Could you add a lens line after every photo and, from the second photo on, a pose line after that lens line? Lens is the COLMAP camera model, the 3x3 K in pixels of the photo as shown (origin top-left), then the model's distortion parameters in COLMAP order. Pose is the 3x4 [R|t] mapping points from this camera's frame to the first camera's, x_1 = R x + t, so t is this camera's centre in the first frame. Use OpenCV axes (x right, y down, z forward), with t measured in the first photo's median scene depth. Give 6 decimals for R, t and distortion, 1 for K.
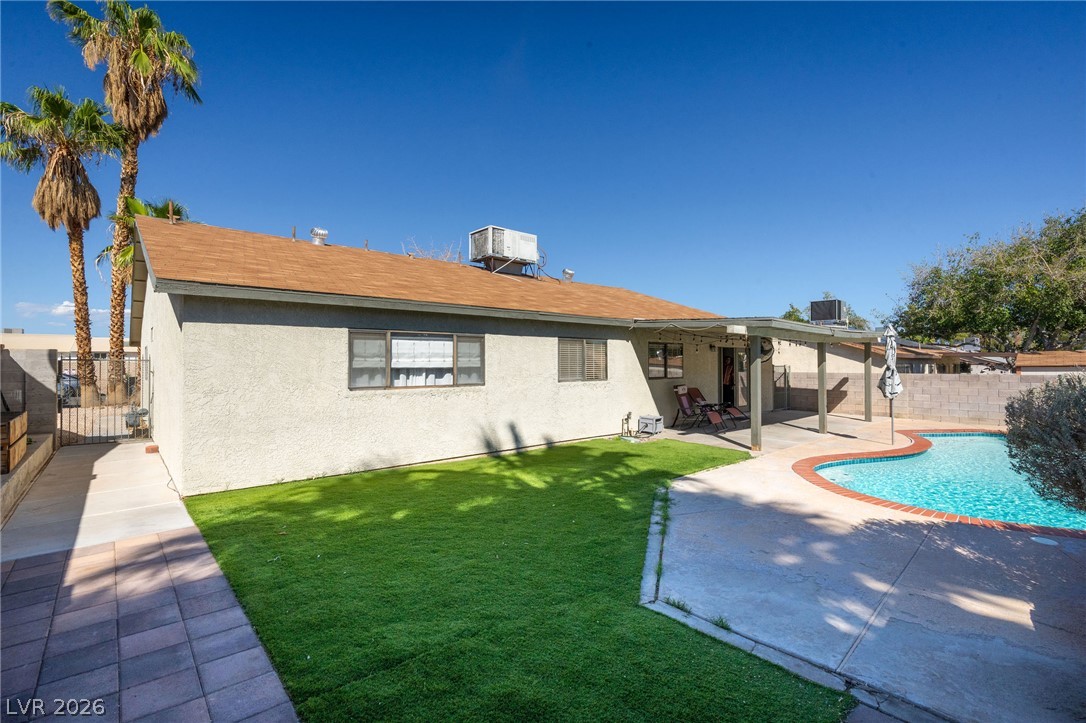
lens RADIAL K [[490.3, 0, 539.4], [0, 490.3, 359.1], [0, 0, 1]] dist [-0.020231, 0.008040]
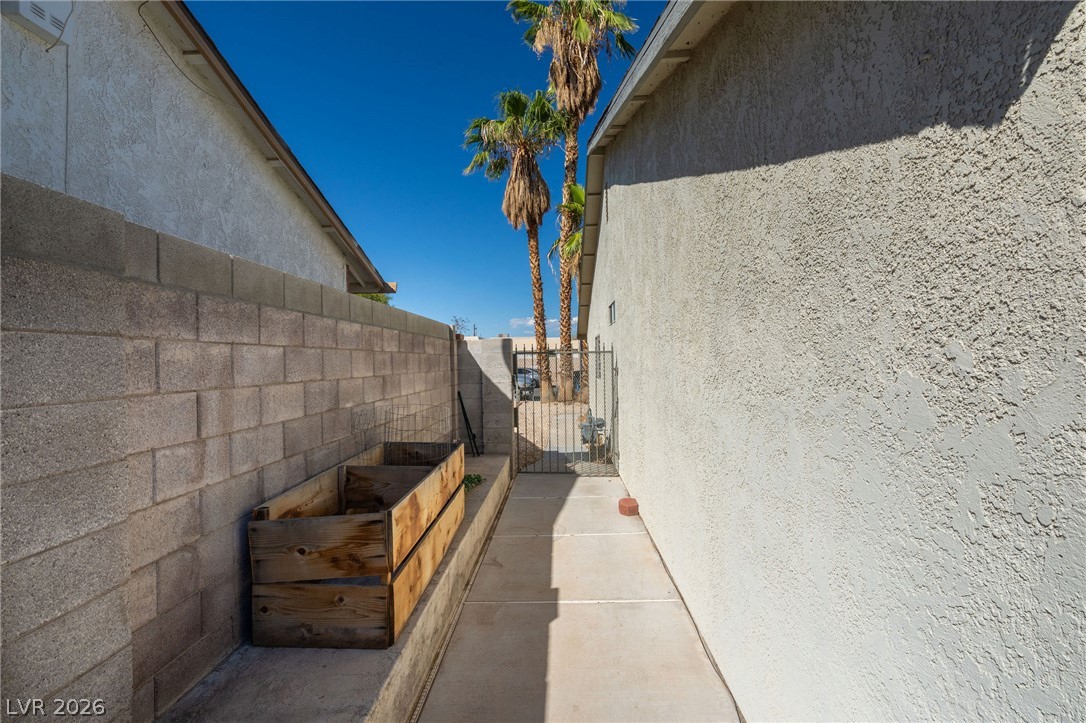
lens RADIAL K [[490.3, 0, 544.9], [0, 490.3, 359.7], [0, 0, 1]] dist [-0.020231, 0.008040]
pose [[0.731005, -0.009793, -0.682302, -0.242502], [0.021442, 0.999733, 0.008624, 0.002791], [0.682035, -0.020934, 0.731020, 0.263182]]
